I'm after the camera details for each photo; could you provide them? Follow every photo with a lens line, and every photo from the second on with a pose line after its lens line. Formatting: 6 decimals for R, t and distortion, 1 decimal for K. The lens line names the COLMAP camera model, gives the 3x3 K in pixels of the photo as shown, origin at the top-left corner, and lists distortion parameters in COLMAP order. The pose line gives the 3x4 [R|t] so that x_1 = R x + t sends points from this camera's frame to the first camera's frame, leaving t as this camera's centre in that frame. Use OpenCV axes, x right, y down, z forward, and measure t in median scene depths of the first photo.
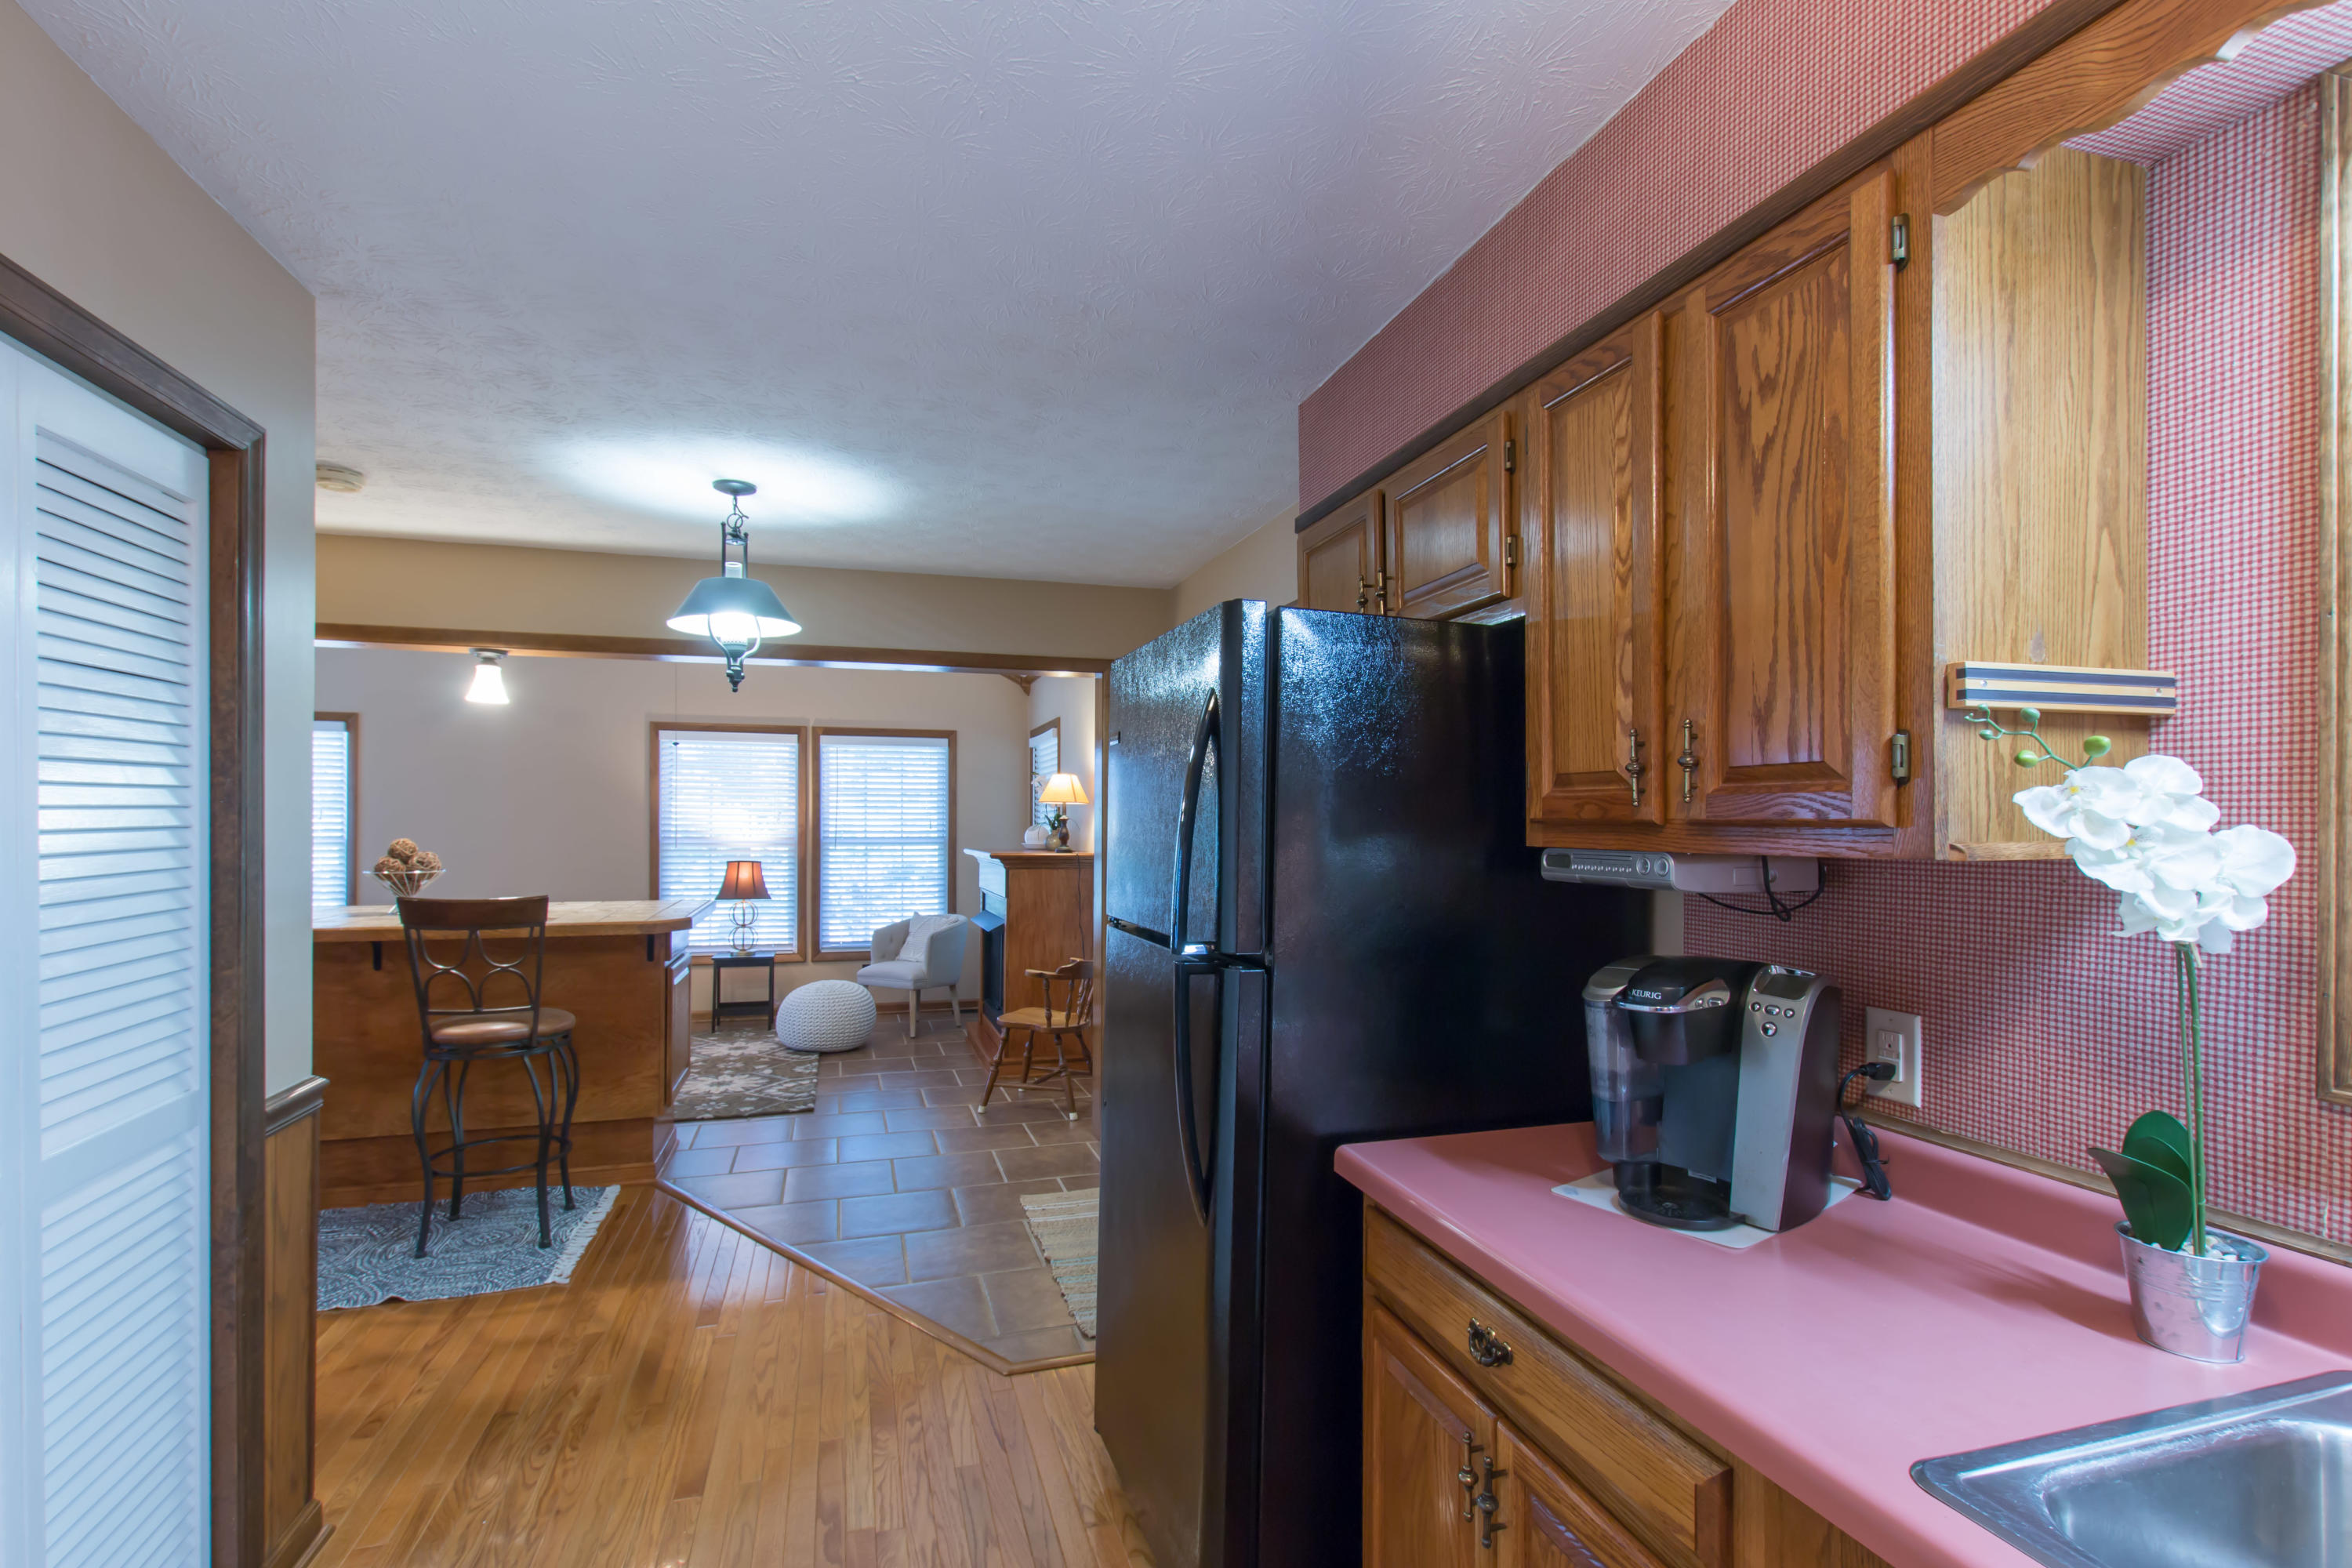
lens RADIAL K [[1085.1, 0, 1170.9], [0, 1085.1, 801.0], [0, 0, 1]] dist [0.007872, -0.001558]
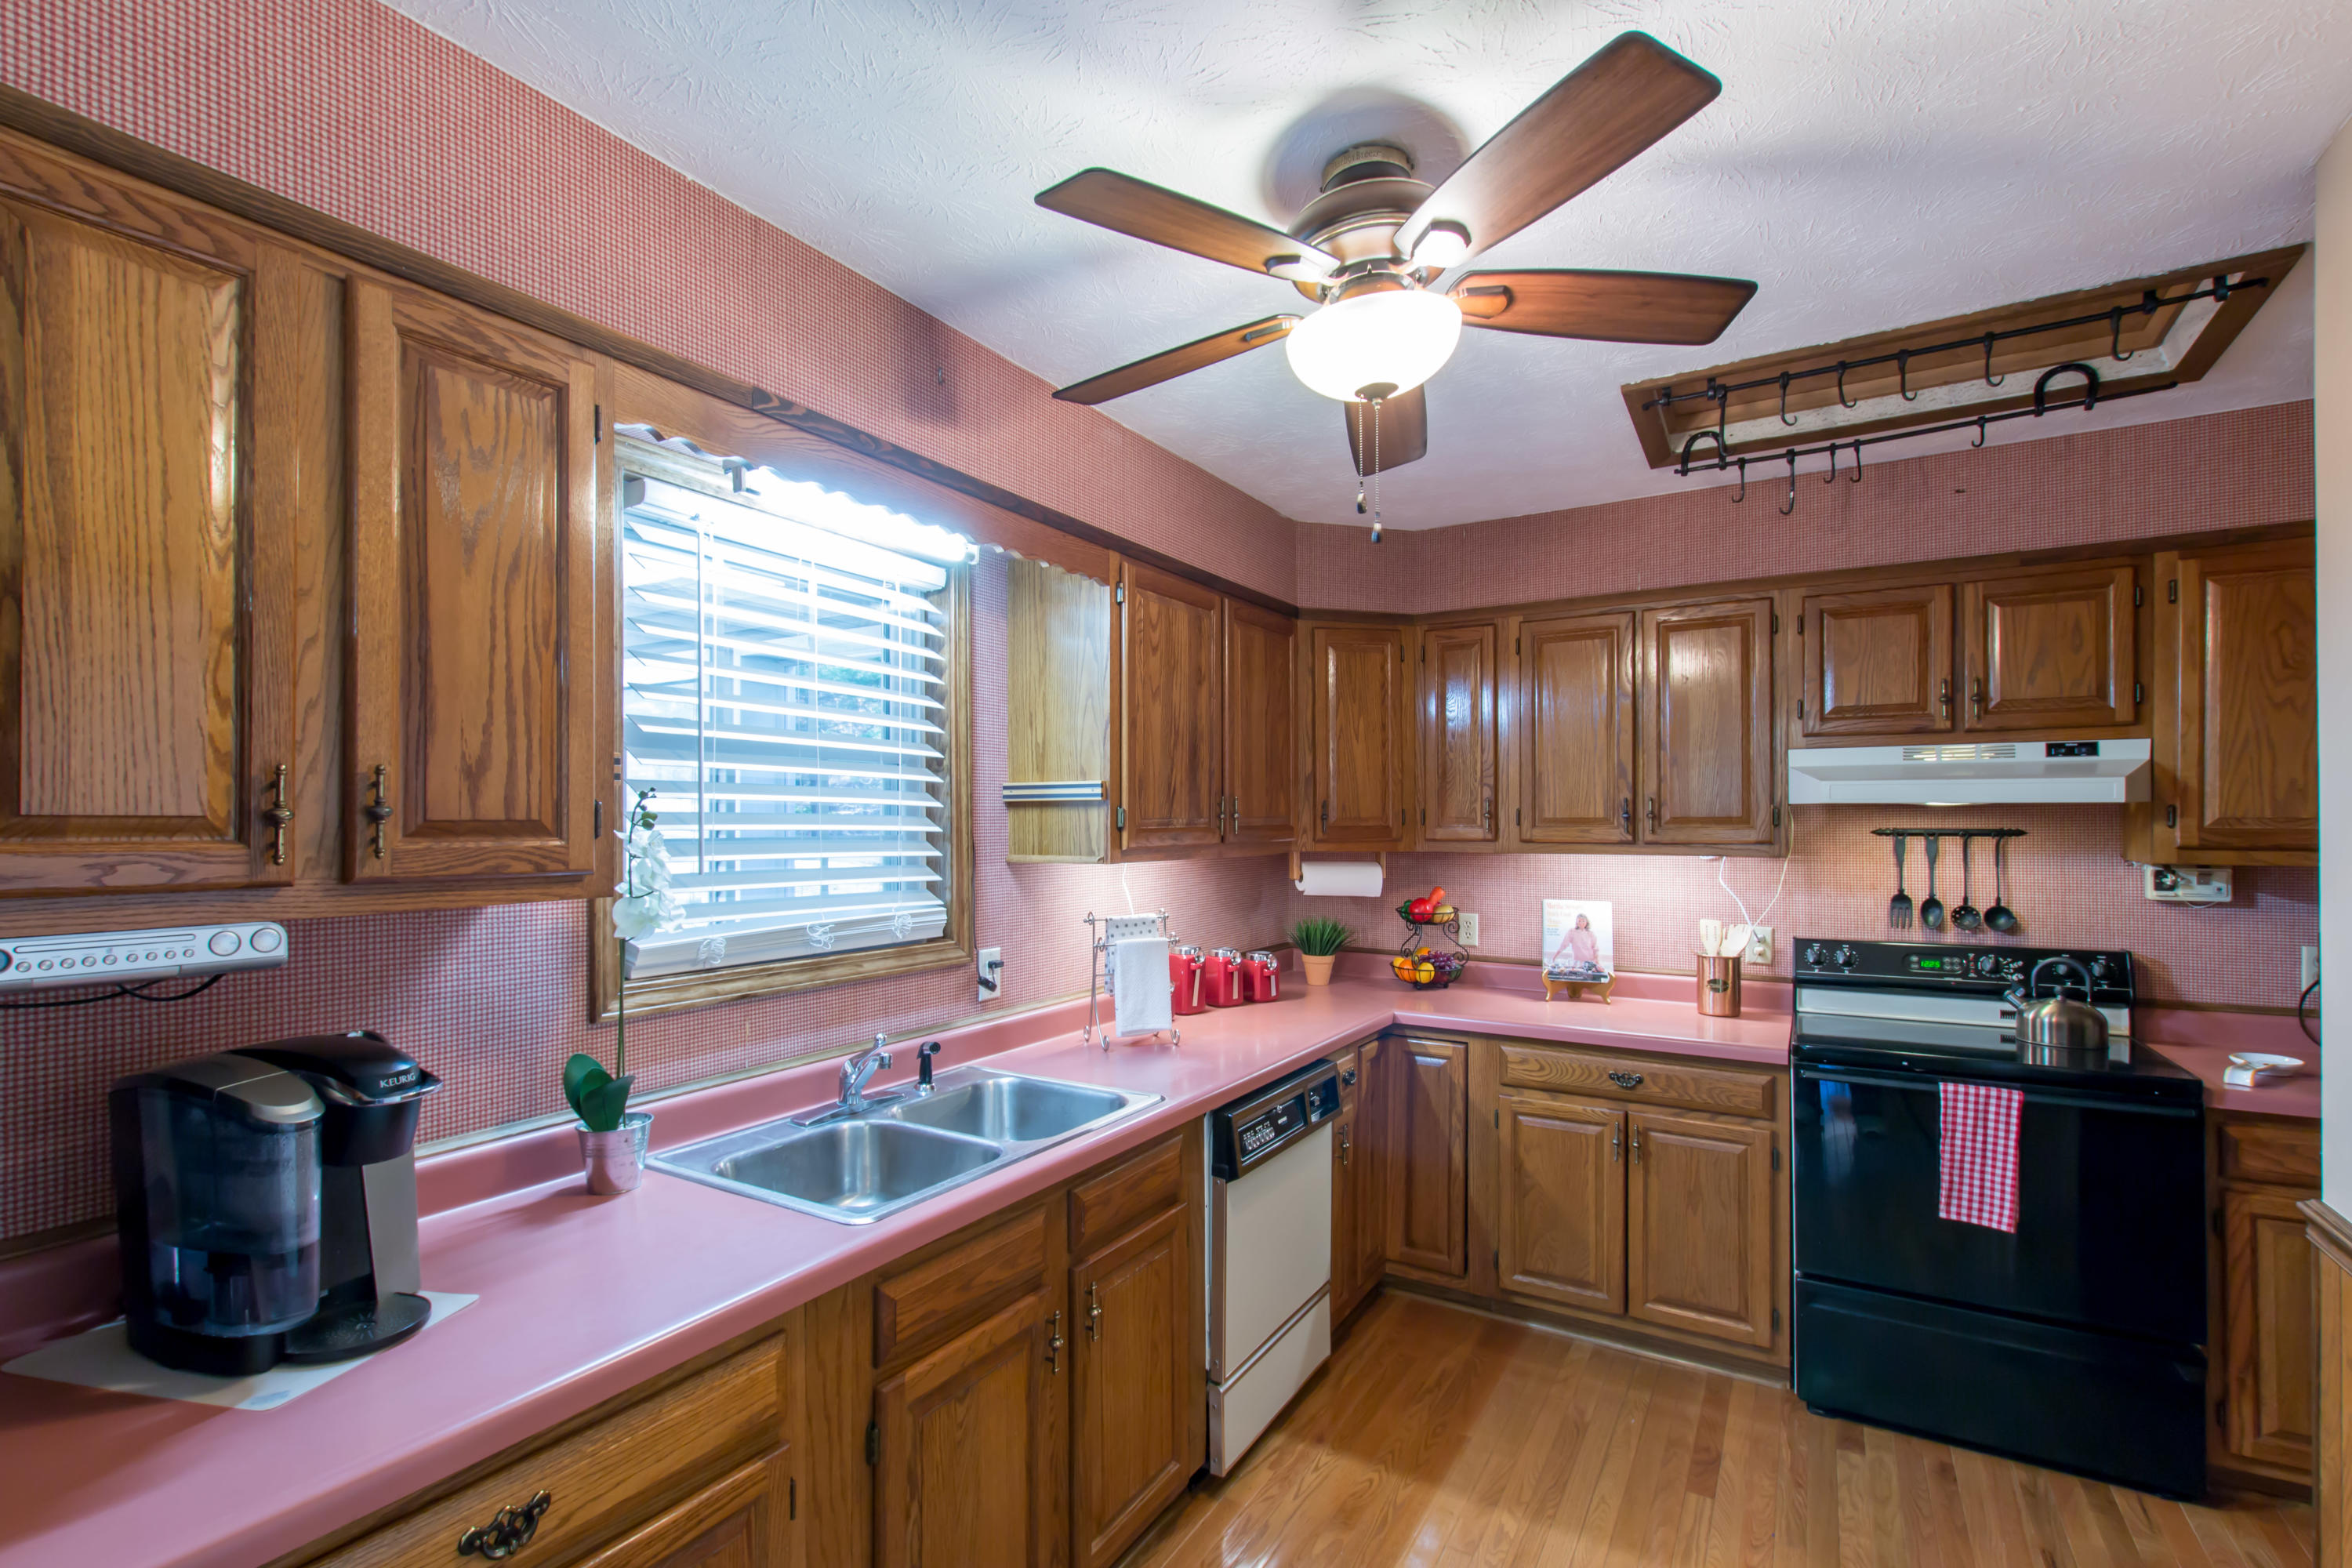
lens RADIAL K [[1085.1, 0, 1153.1], [0, 1085.1, 827.7], [0, 0, 1]] dist [0.007872, -0.001558]
pose [[-0.669501, 0.004865, 0.742796, -0.666662], [-0.002102, 0.999962, -0.008444, -0.019126], [-0.742809, -0.007215, -0.669465, 1.232926]]
